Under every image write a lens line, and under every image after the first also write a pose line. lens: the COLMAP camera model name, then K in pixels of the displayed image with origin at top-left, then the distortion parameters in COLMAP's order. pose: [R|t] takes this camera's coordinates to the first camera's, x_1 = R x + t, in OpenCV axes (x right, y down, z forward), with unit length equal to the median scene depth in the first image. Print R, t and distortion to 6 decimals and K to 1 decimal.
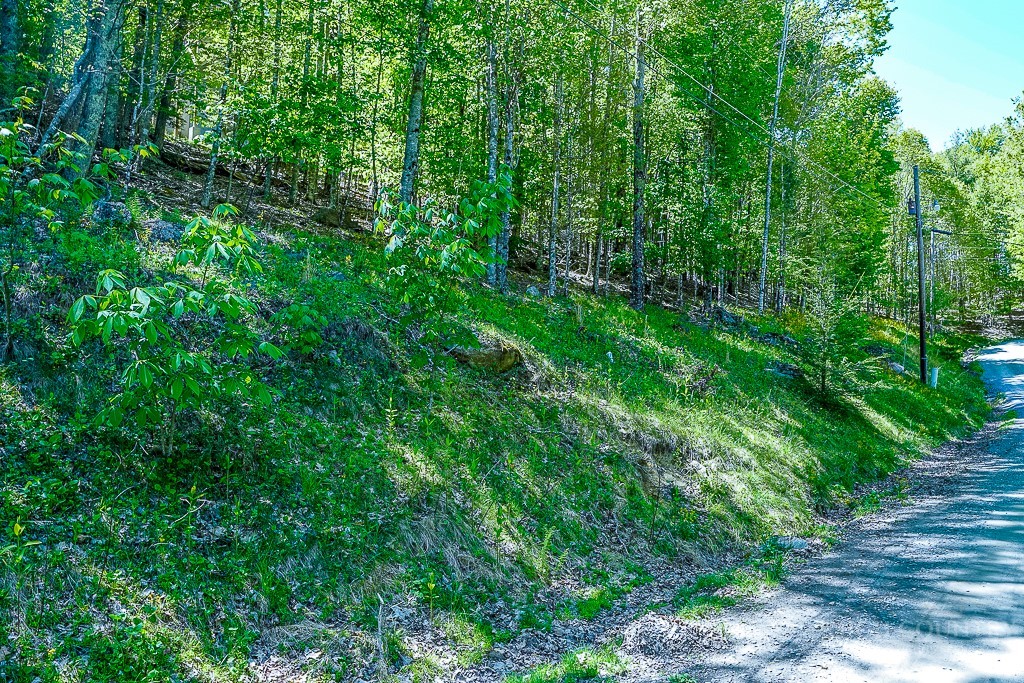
lens RADIAL K [[725.1, 0, 513.0], [0, 725.1, 354.1], [0, 0, 1]] dist [-0.101704, 0.054424]
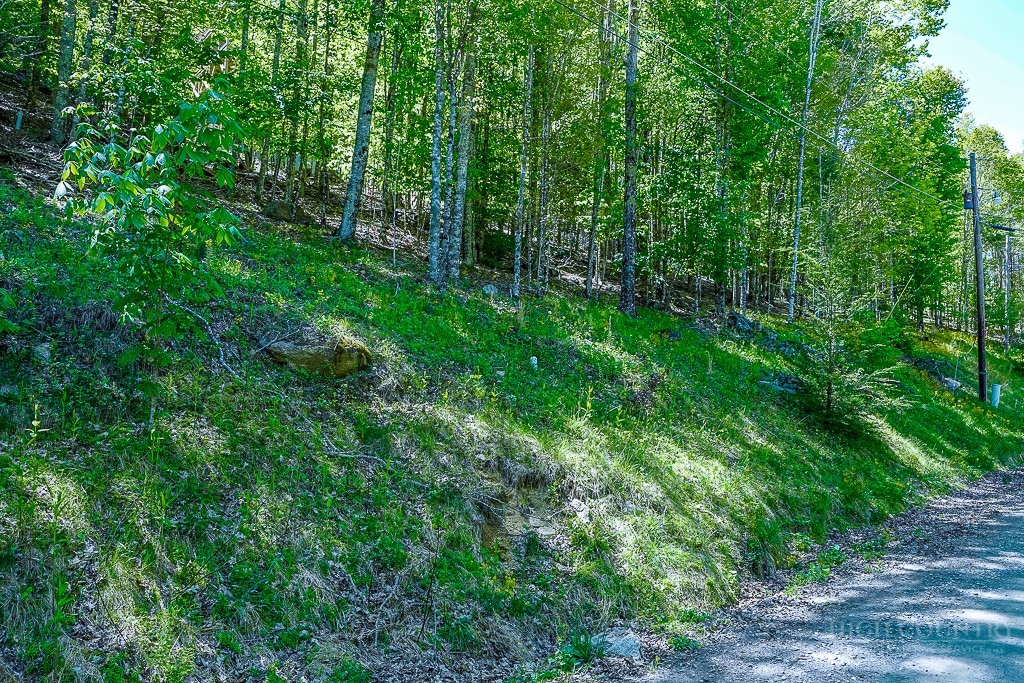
lens RADIAL K [[725.1, 0, 513.0], [0, 725.1, 354.1], [0, 0, 1]] dist [-0.101704, 0.054424]
pose [[0.995630, 0.006898, -0.093131, 0.121942], [-0.008752, 0.999771, -0.019515, 0.006658], [0.092975, 0.020245, 0.995463, 0.119818]]
